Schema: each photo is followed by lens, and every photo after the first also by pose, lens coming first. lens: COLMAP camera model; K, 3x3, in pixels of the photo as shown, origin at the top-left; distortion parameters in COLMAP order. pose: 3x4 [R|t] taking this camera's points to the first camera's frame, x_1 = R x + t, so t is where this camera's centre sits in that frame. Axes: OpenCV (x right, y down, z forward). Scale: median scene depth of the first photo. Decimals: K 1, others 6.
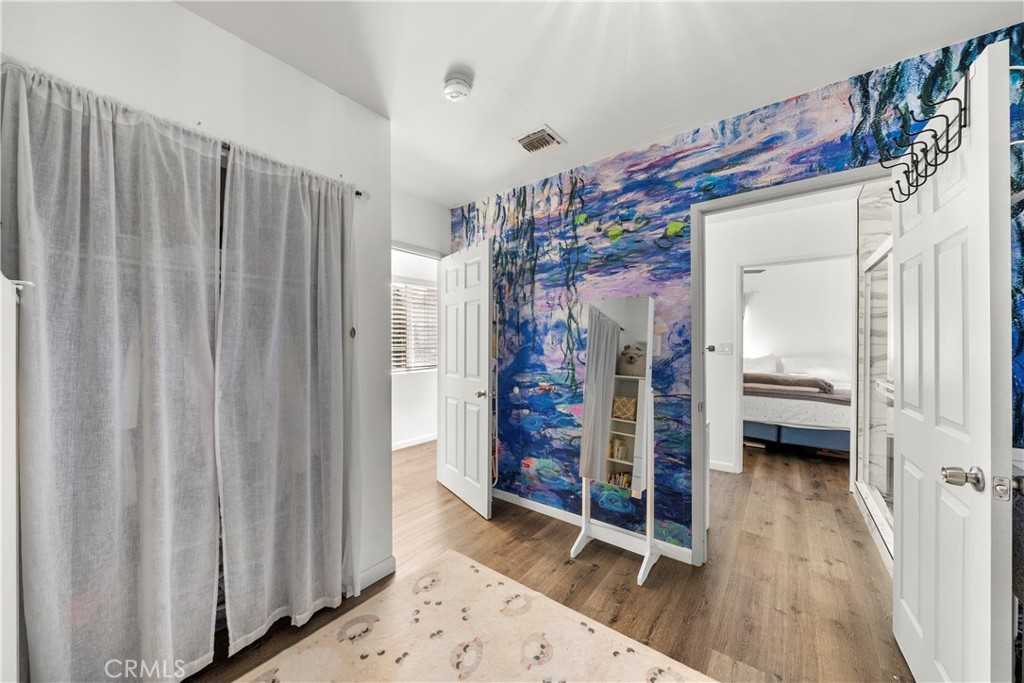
lens RADIAL K [[361.1, 0, 506.1], [0, 361.1, 342.2], [0, 0, 1]] dist [0.001190, 0.000016]
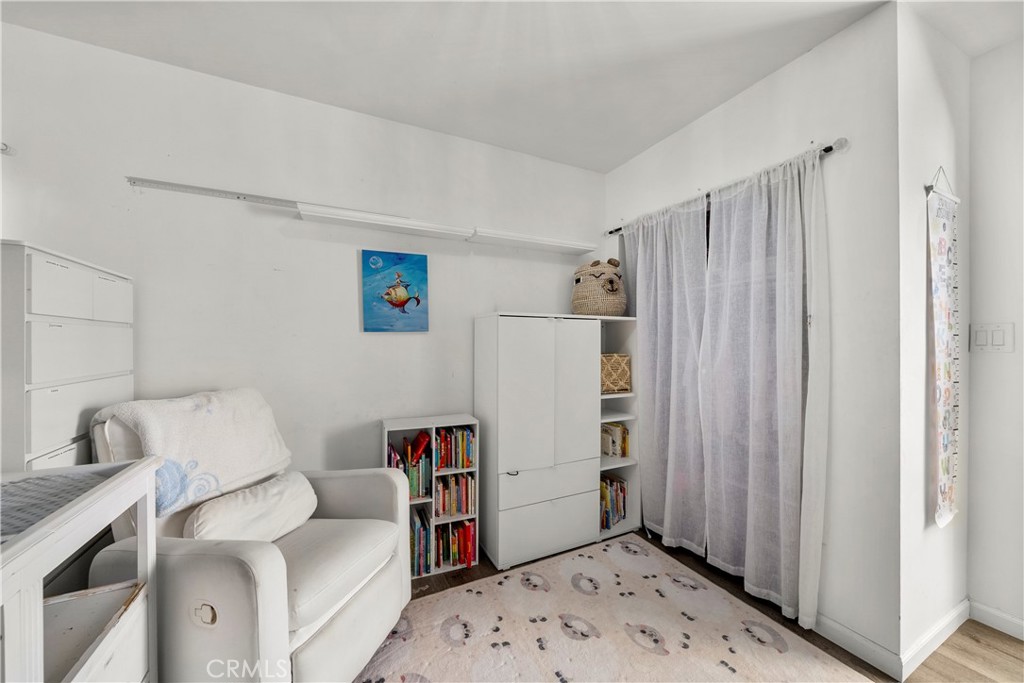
lens RADIAL K [[361.1, 0, 506.1], [0, 361.1, 342.2], [0, 0, 1]] dist [0.001190, 0.000016]
pose [[-0.436394, 0.000251, -0.899756, 0.764678], [-0.001907, 0.999997, 0.001204, 0.026755], [0.899754, 0.002241, -0.436392, 0.838819]]
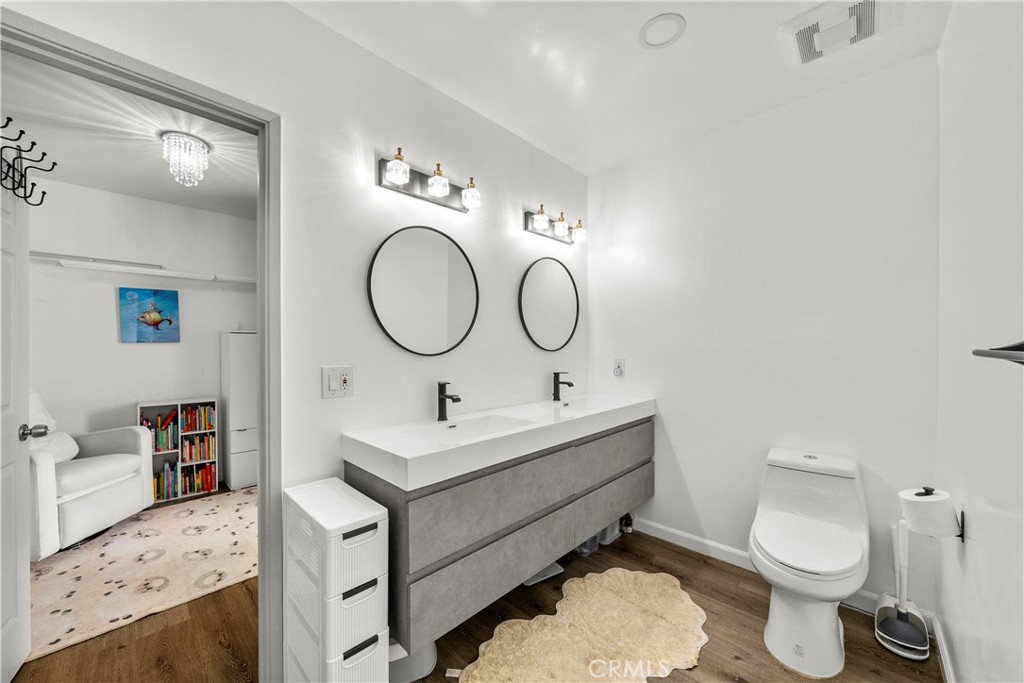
lens RADIAL K [[376.7, 0, 511.4], [0, 376.7, 350.0], [0, 0, 1]] dist [-0.000847, -0.000183]
pose [[-0.106337, 0.008610, -0.994293, 1.782093], [0.004333, 0.999957, 0.008196, 0.020777], [0.994321, -0.003437, -0.106370, 2.380468]]
